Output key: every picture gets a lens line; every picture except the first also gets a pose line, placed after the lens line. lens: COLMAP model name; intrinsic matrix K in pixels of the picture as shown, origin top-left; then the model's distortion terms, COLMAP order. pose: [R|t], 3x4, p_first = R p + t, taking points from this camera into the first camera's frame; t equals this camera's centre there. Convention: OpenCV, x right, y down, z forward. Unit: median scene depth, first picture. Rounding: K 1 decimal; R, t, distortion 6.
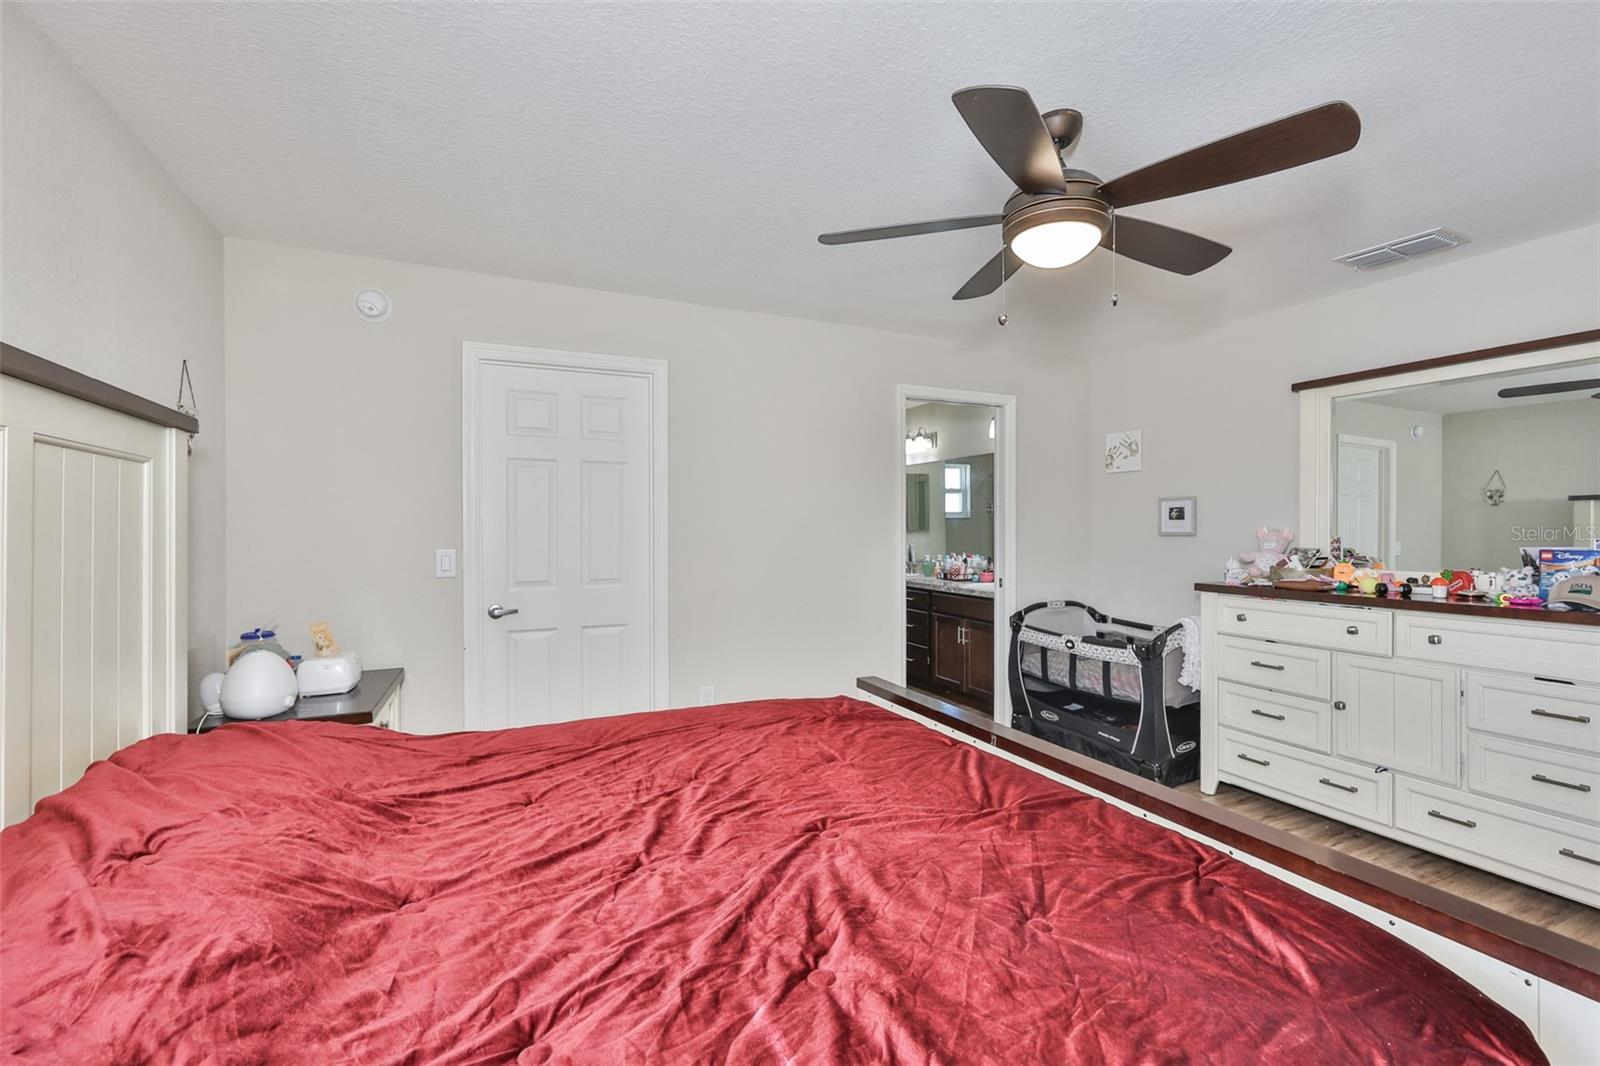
lens RADIAL K [[681.2, 0, 801.8], [0, 681.2, 525.5], [0, 0, 1]] dist [0.003971, 0.000461]
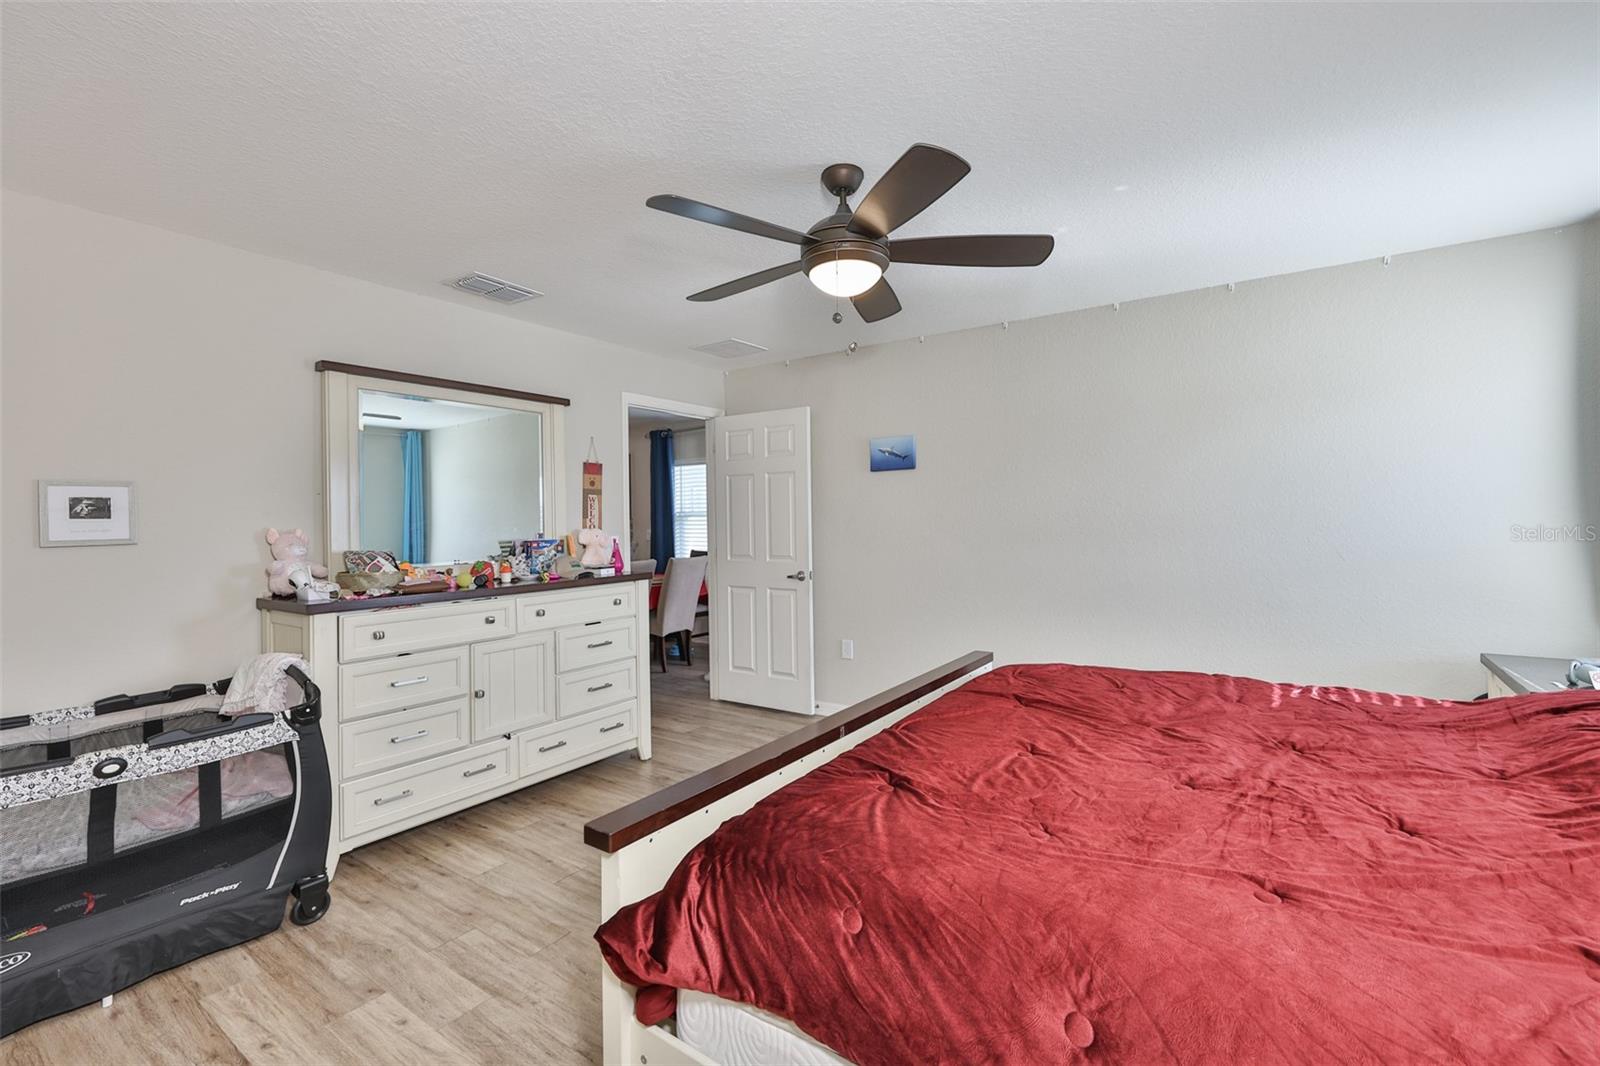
lens RADIAL K [[681.2, 0, 806.8], [0, 681.2, 518.2], [0, 0, 1]] dist [0.003971, 0.000461]
pose [[-0.497018, 0.020634, 0.867495, -0.286596], [0.019283, 0.999733, -0.012731, 0.011375], [-0.867526, 0.010400, -0.497283, 0.803690]]
